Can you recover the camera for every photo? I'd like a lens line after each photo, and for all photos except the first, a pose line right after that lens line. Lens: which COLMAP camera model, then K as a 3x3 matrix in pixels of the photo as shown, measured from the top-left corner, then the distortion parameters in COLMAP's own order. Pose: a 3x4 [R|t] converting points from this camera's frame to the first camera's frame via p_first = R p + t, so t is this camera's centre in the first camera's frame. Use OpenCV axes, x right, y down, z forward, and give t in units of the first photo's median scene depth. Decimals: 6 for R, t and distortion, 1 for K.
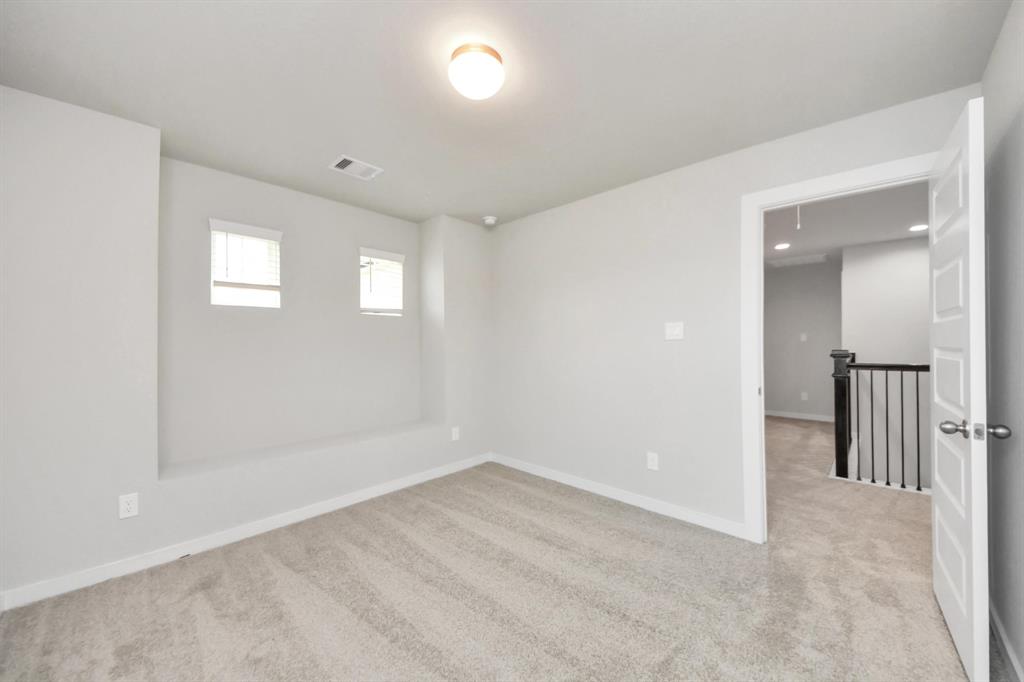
lens RADIAL K [[366.4, 0, 509.8], [0, 366.4, 347.4], [0, 0, 1]] dist [-0.006030, -0.002196]
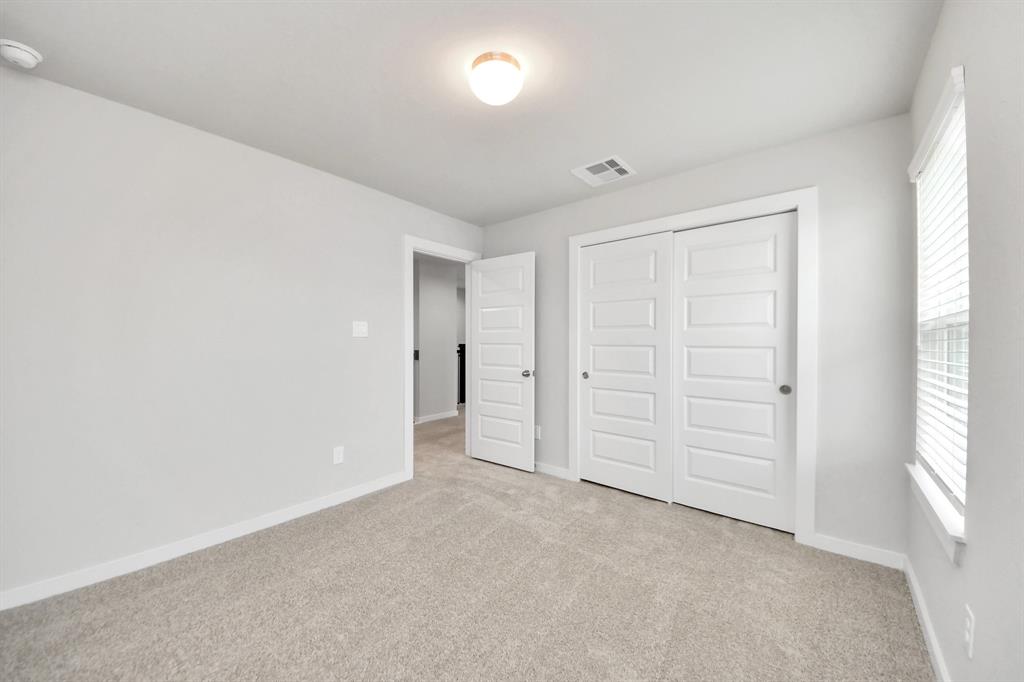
lens RADIAL K [[366.4, 0, 491.0], [0, 366.4, 343.8], [0, 0, 1]] dist [-0.006030, -0.002196]
pose [[-0.039290, 0.001350, 0.999227, -0.800190], [0.000175, 0.999999, -0.001344, 0.001656], [-0.999228, 0.000122, -0.039290, 0.759064]]
